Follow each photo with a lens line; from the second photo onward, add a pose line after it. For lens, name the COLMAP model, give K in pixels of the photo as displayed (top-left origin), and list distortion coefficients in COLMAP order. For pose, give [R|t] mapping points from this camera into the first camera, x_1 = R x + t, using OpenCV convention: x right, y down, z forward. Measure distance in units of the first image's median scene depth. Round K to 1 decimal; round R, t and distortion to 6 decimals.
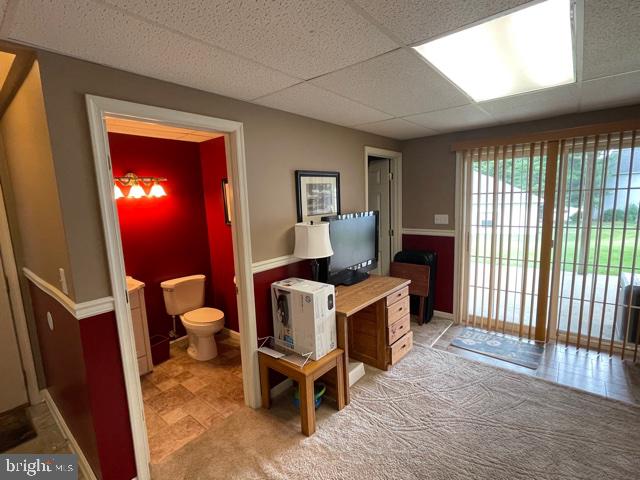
lens RADIAL K [[308.6, 0, 315.3], [0, 308.6, 238.9], [0, 0, 1]] dist [-0.005441, -0.000272]
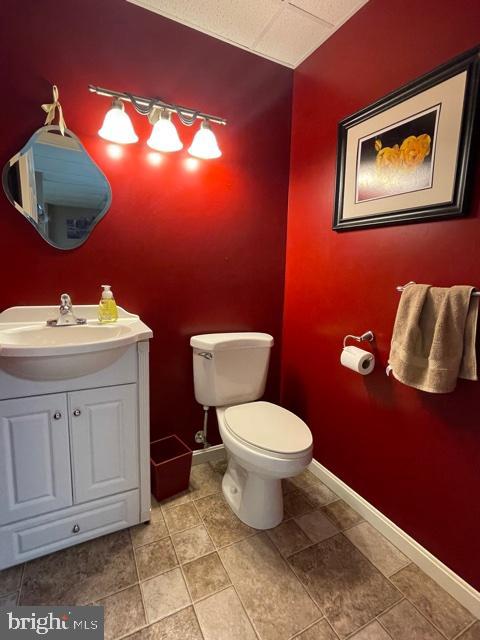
lens RADIAL K [[308.6, 0, 239.7], [0, 308.6, 318.8], [0, 0, 1]] dist [-0.005441, -0.000272]
pose [[0.920503, 0.129722, -0.368574, -0.249488], [-0.121478, 0.991546, 0.045593, 0.081528], [0.371373, 0.002805, 0.928480, 0.569942]]
